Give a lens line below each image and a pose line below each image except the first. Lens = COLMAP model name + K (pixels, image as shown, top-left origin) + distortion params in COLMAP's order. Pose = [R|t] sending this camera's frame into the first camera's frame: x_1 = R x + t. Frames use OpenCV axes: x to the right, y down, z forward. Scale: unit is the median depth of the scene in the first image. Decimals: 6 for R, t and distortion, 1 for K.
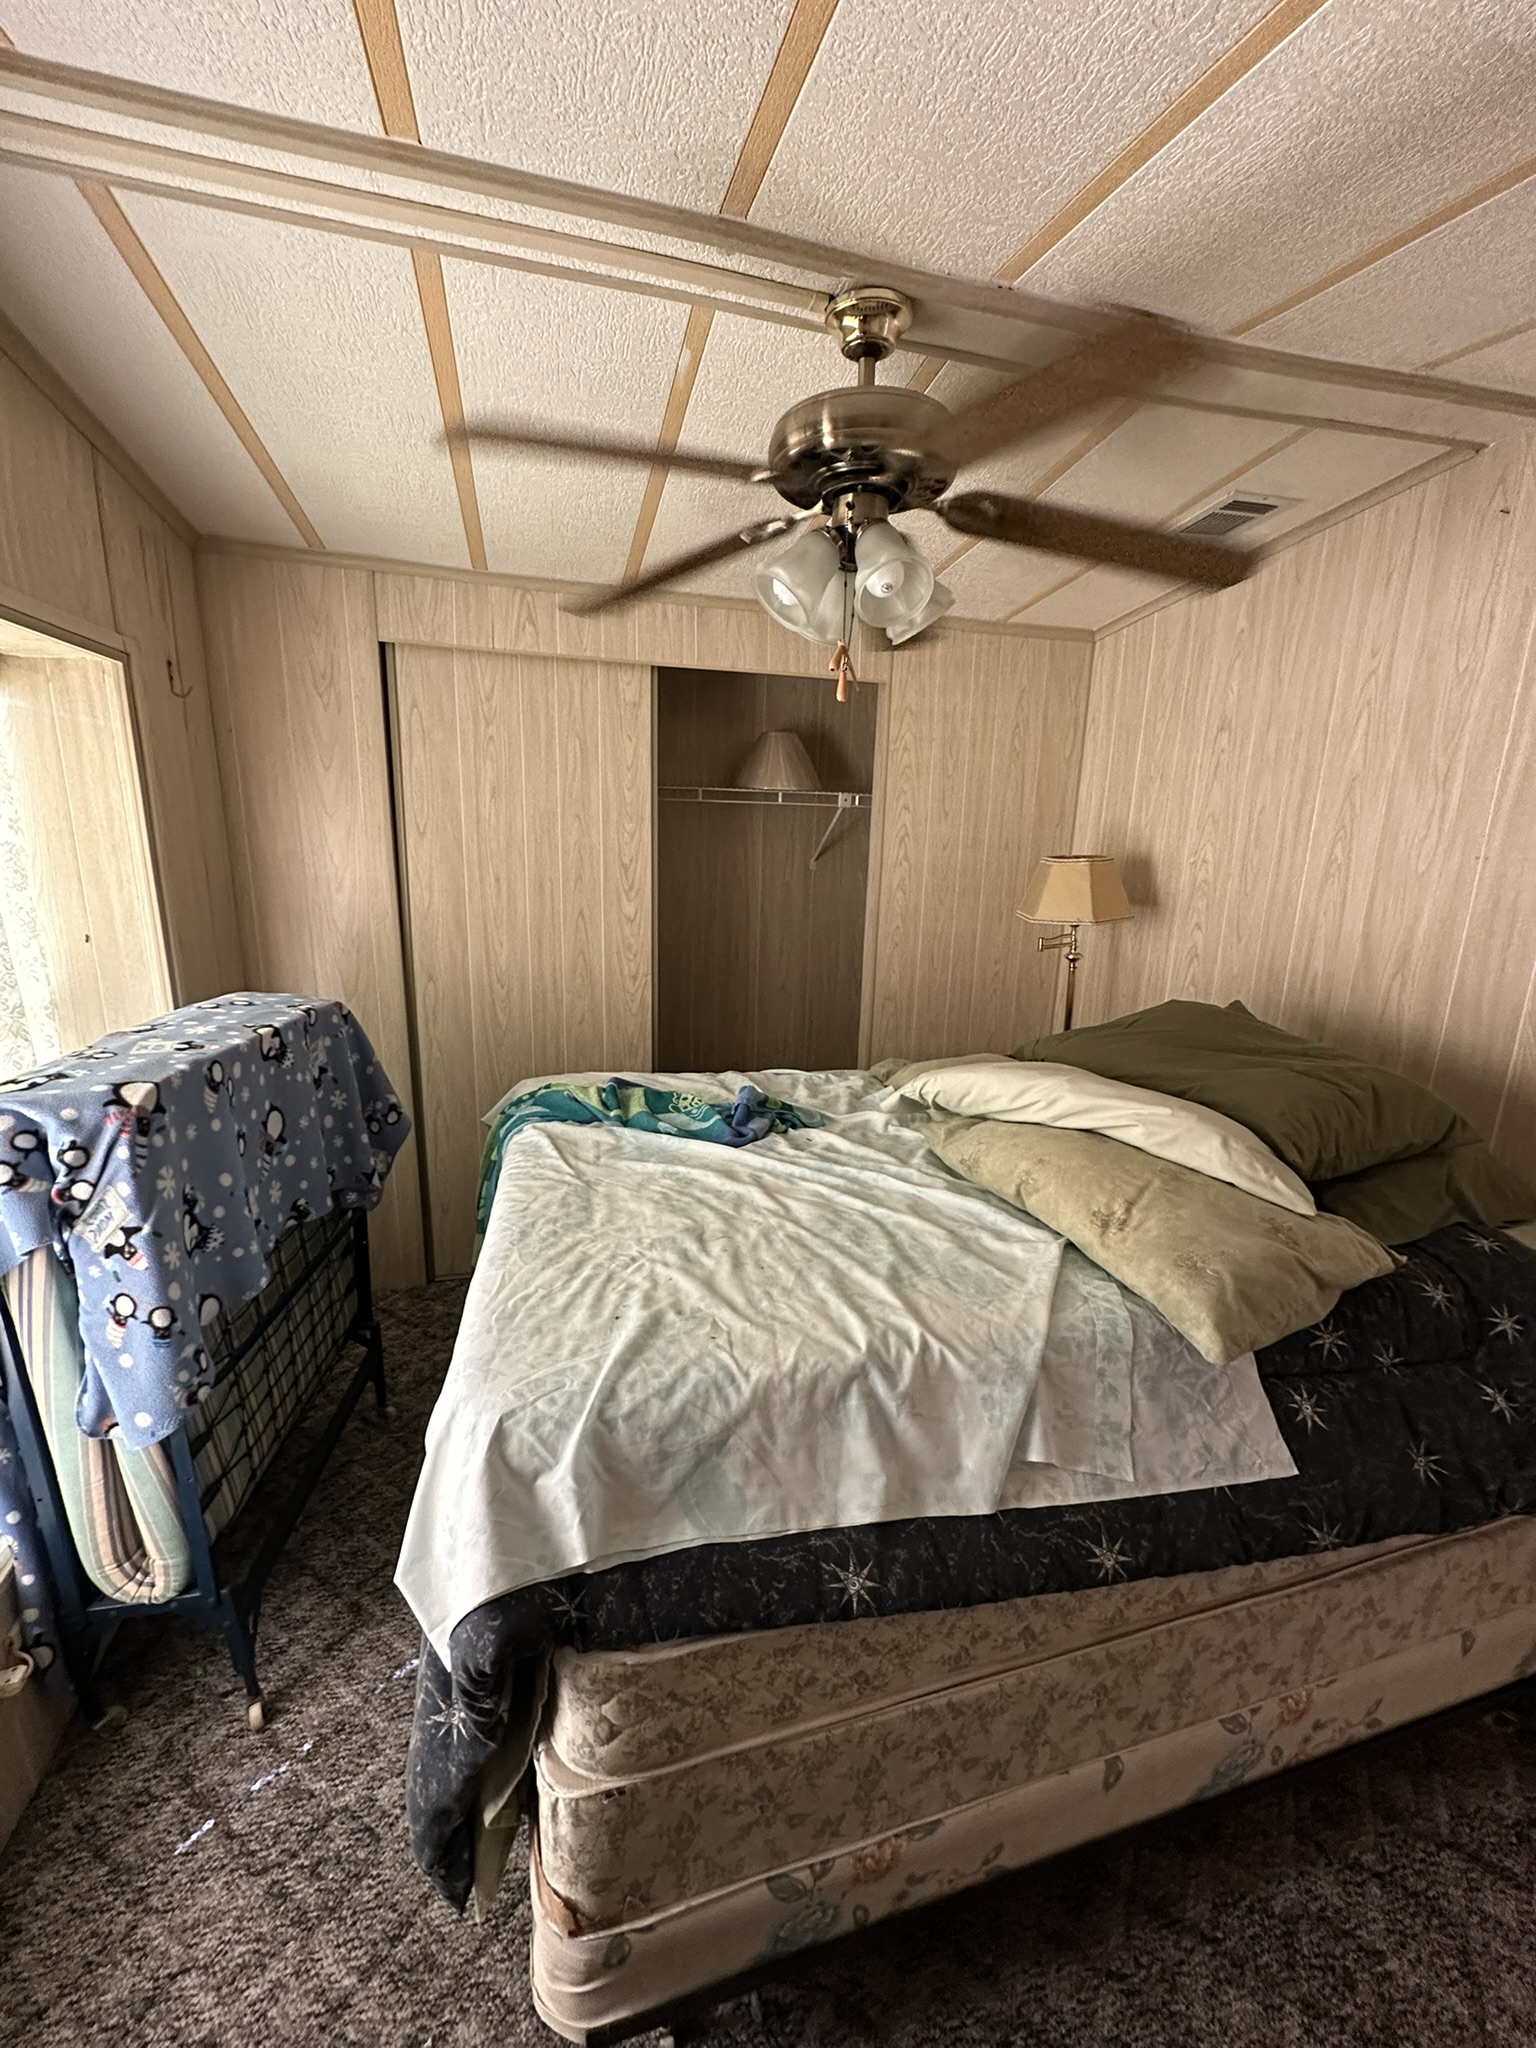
lens RADIAL K [[821.7, 0, 762.4], [0, 821.7, 1023.6], [0, 0, 1]] dist [-0.001488, 0.001048]
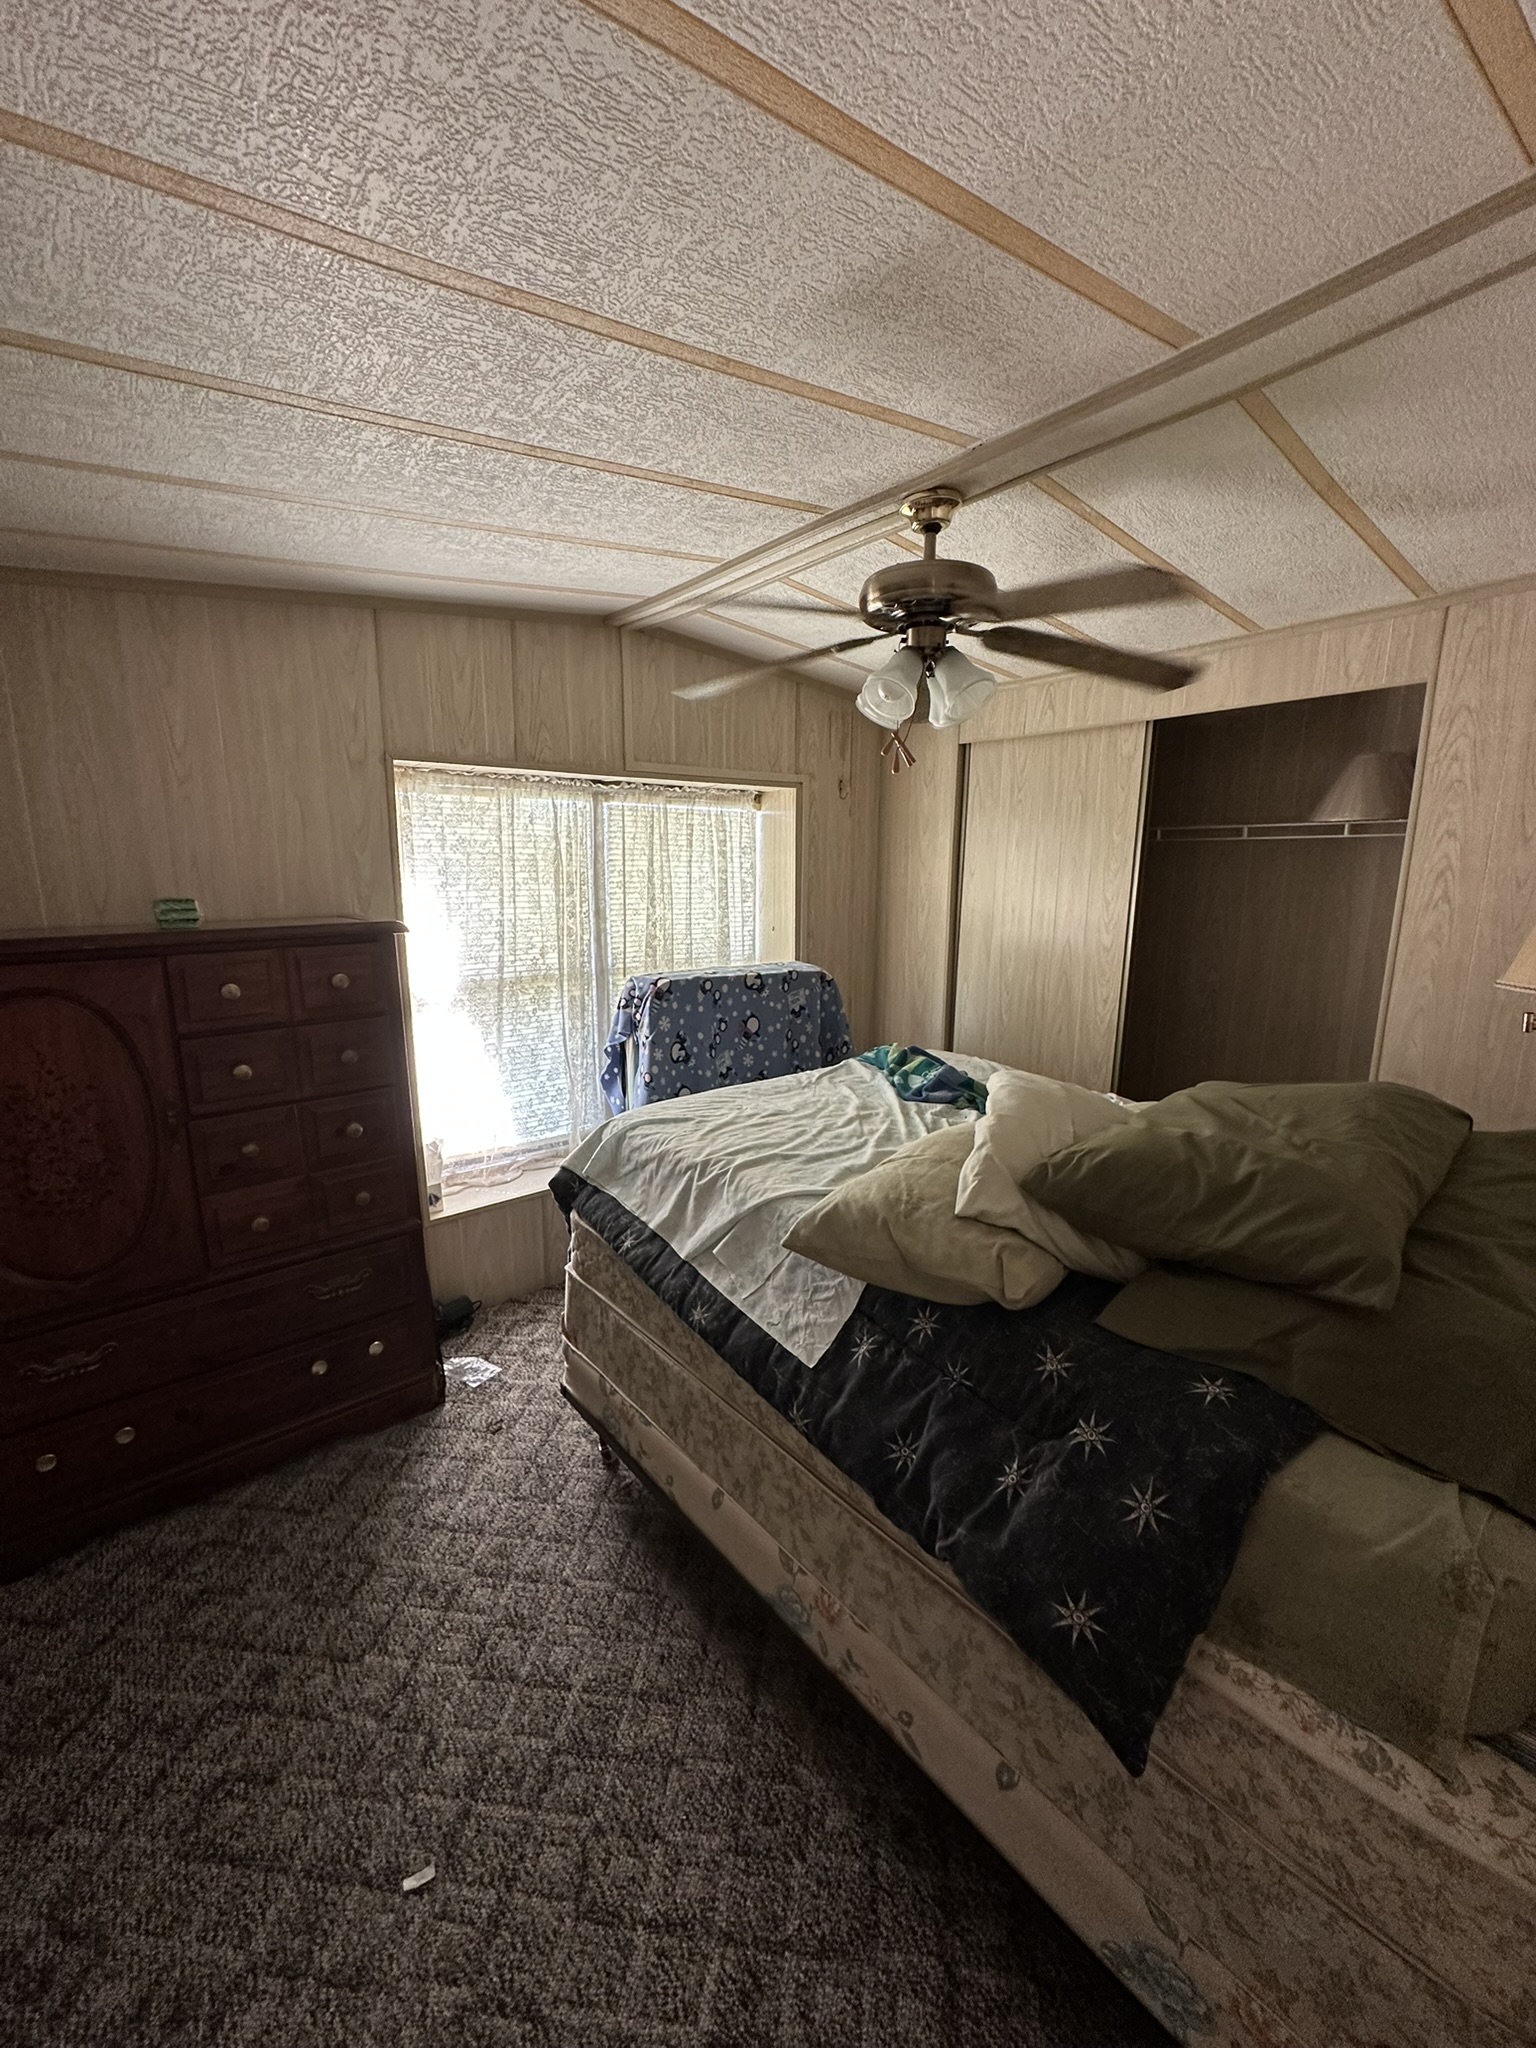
lens RADIAL K [[821.7, 0, 756.0], [0, 821.7, 1025.0], [0, 0, 1]] dist [-0.001488, 0.001048]
pose [[0.384749, 0.152188, -0.910389, 1.272411], [-0.205497, 0.975682, 0.076256, -0.025854], [0.899855, 0.157743, 0.406667, 0.257132]]
